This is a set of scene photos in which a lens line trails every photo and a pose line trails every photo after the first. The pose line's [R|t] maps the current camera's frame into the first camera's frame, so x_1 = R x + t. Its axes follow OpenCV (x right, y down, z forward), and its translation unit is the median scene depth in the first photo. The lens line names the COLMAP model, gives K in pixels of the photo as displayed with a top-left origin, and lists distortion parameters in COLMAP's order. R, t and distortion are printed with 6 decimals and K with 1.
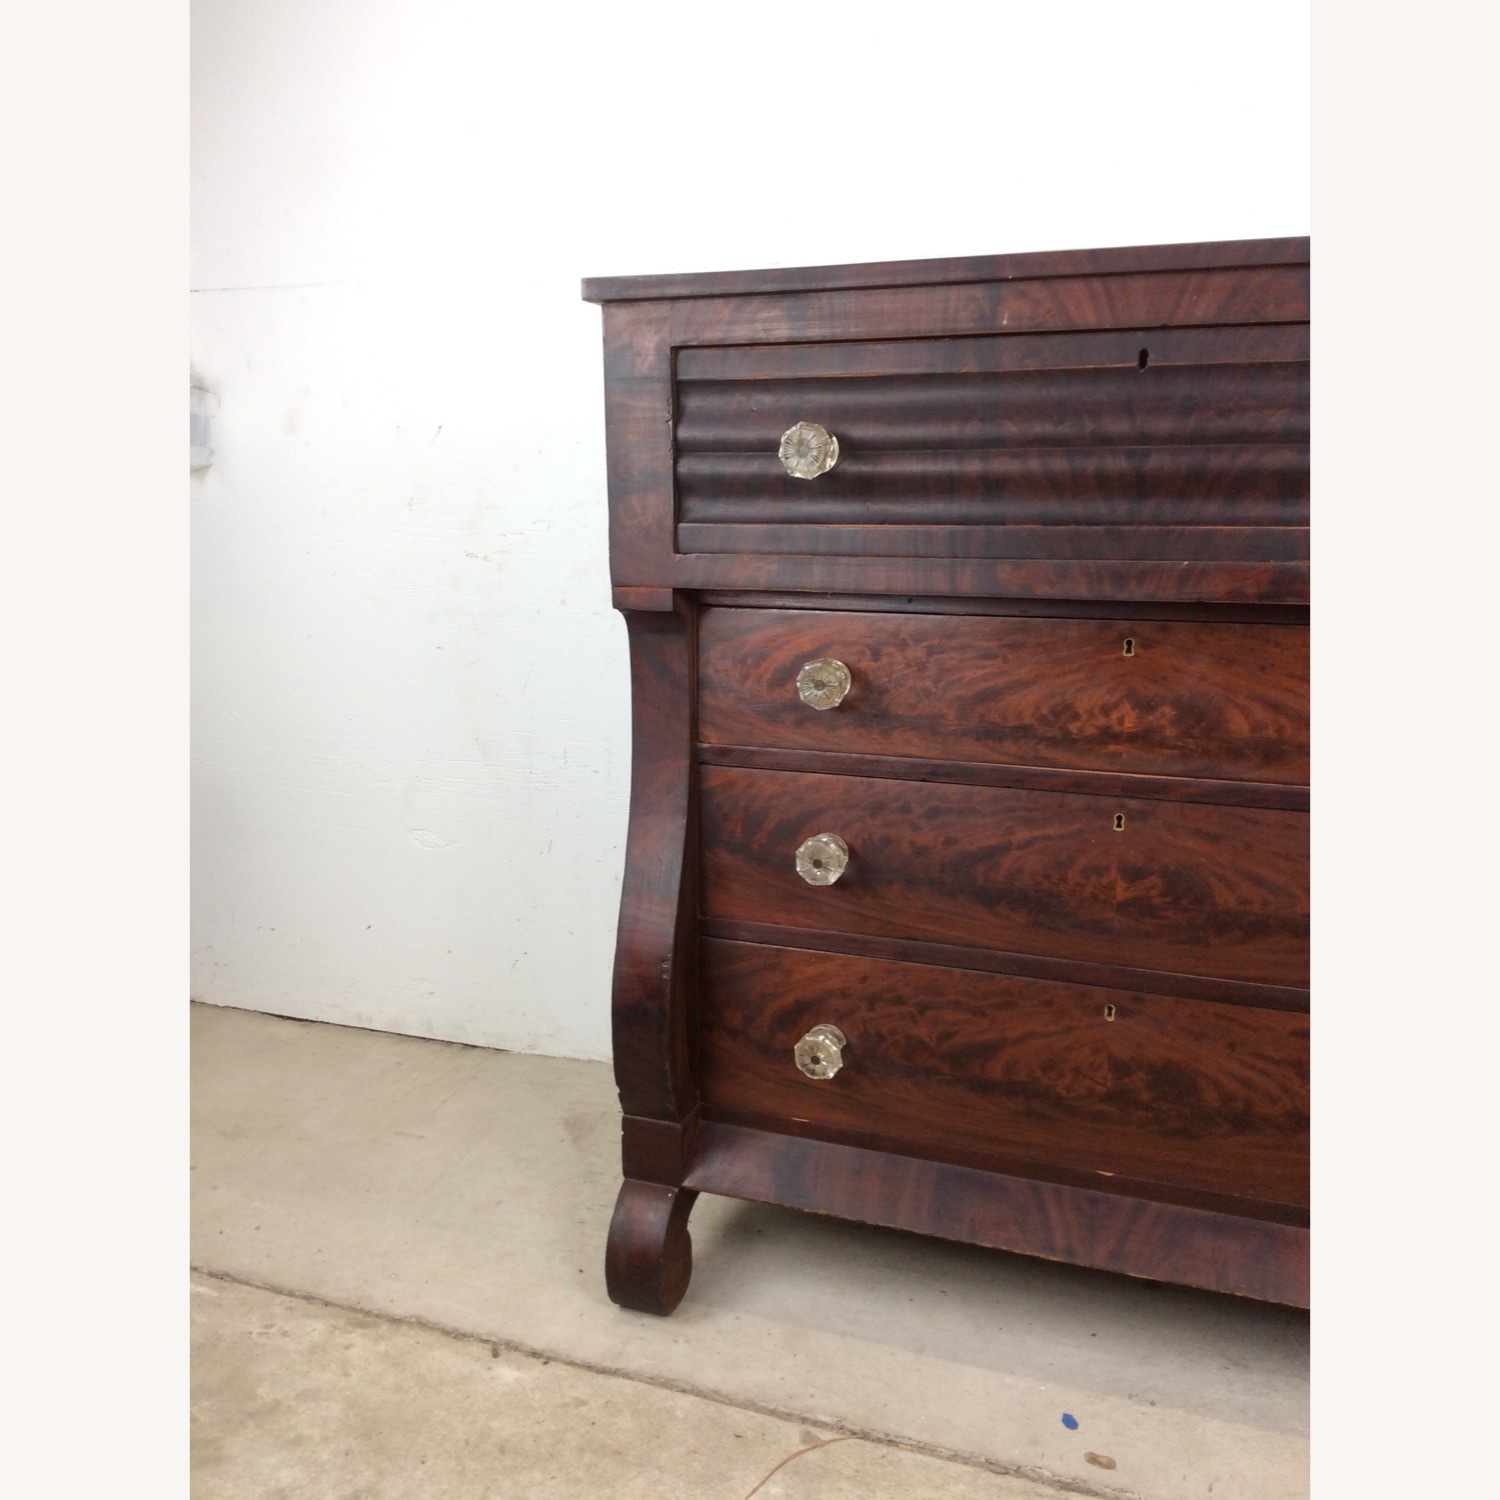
lens RADIAL K [[1358.8, 0, 741.7], [0, 1358.8, 753.1], [0, 0, 1]] dist [0.121257, -0.223275]
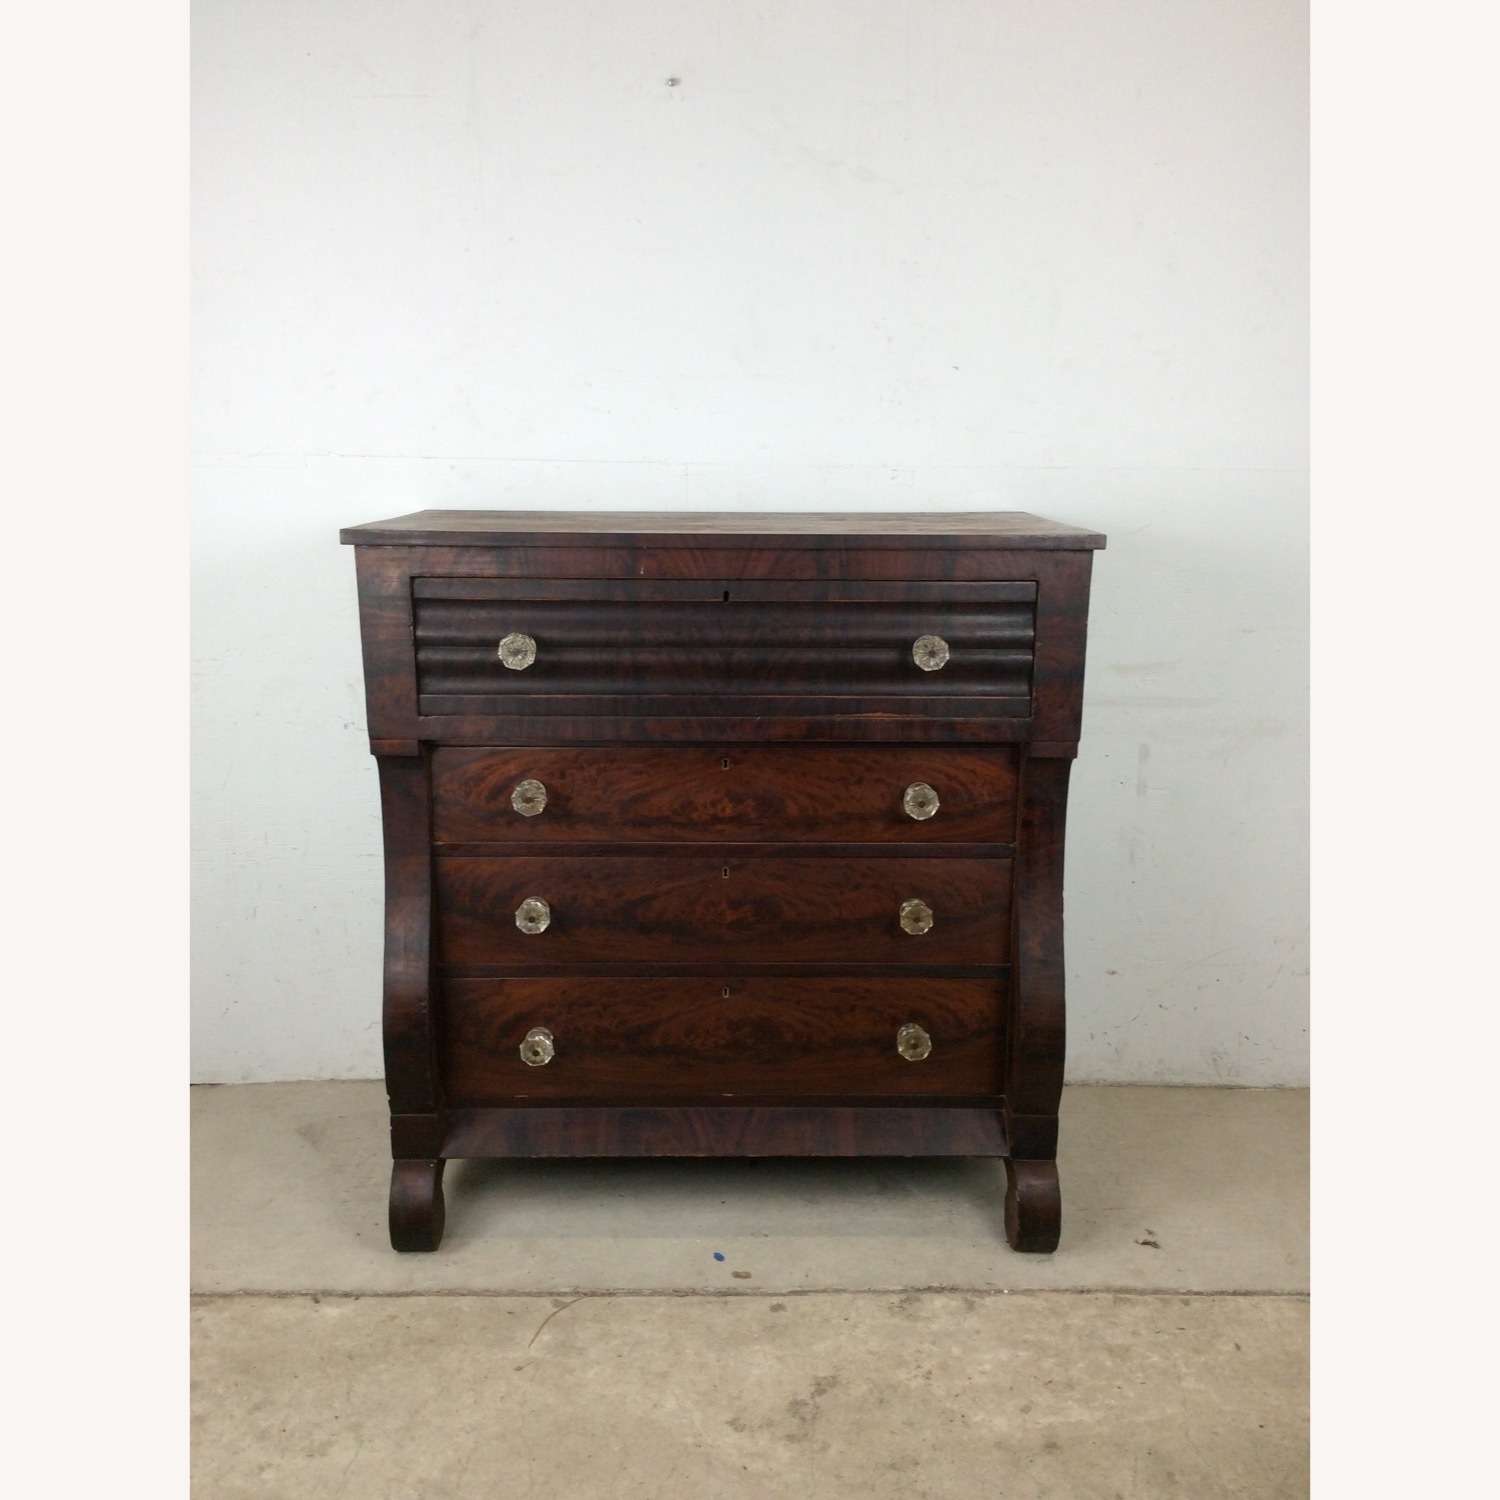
lens RADIAL K [[1344.0, 0, 737.1], [0, 1344.0, 738.5], [0, 0, 1]] dist [0.105516, -0.203254]
pose [[0.933494, -0.072525, 0.351182, -0.241428], [0.066820, 0.997362, 0.028356, -0.144423], [-0.352312, -0.003004, 0.935878, -0.448184]]
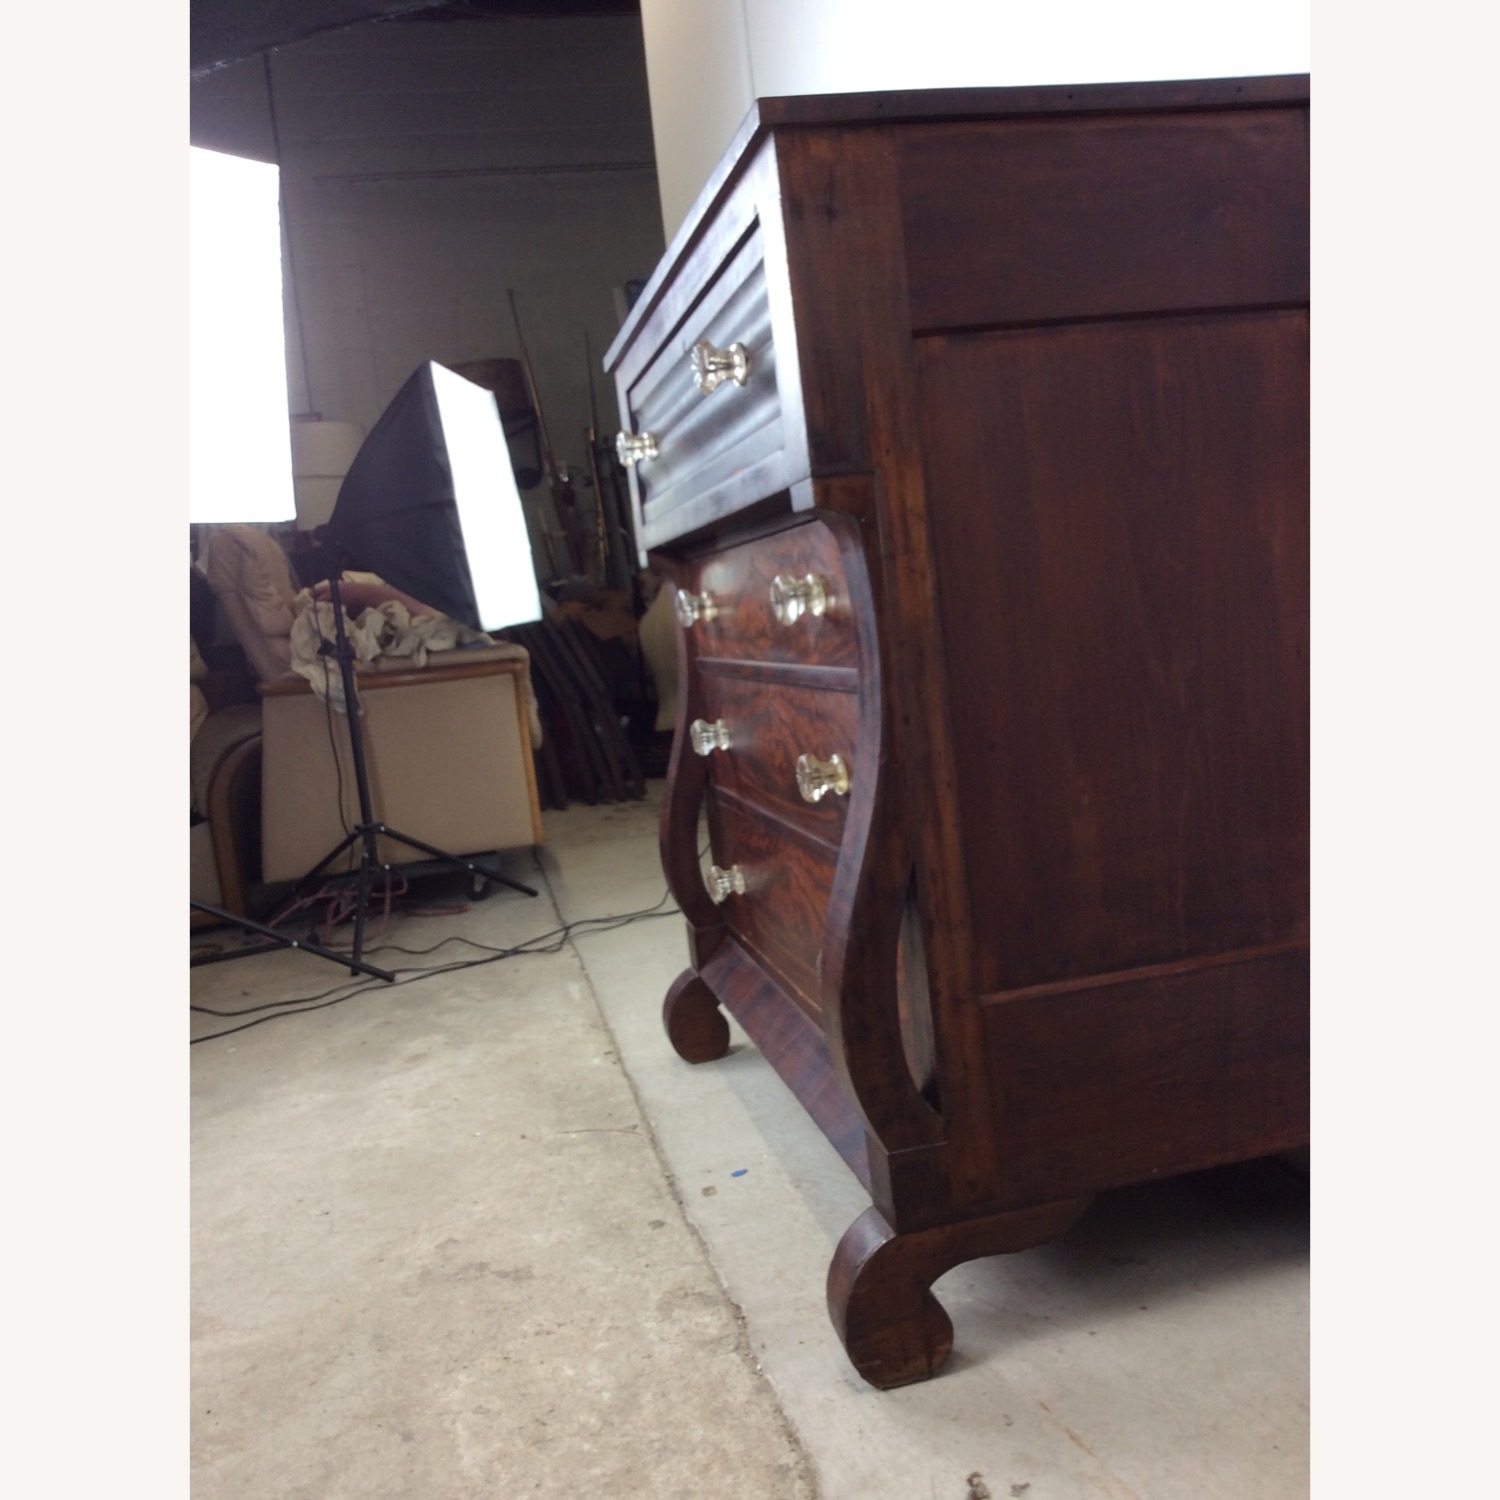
lens RADIAL K [[1374.8, 0, 744.5], [0, 1374.8, 752.0], [0, 0, 1]] dist [0.144448, -0.322390]
pose [[0.542941, 0.027726, -0.839313, 1.304963], [-0.053961, 0.998541, -0.001921, 0.098064], [0.838035, 0.046333, 0.543645, 0.287038]]
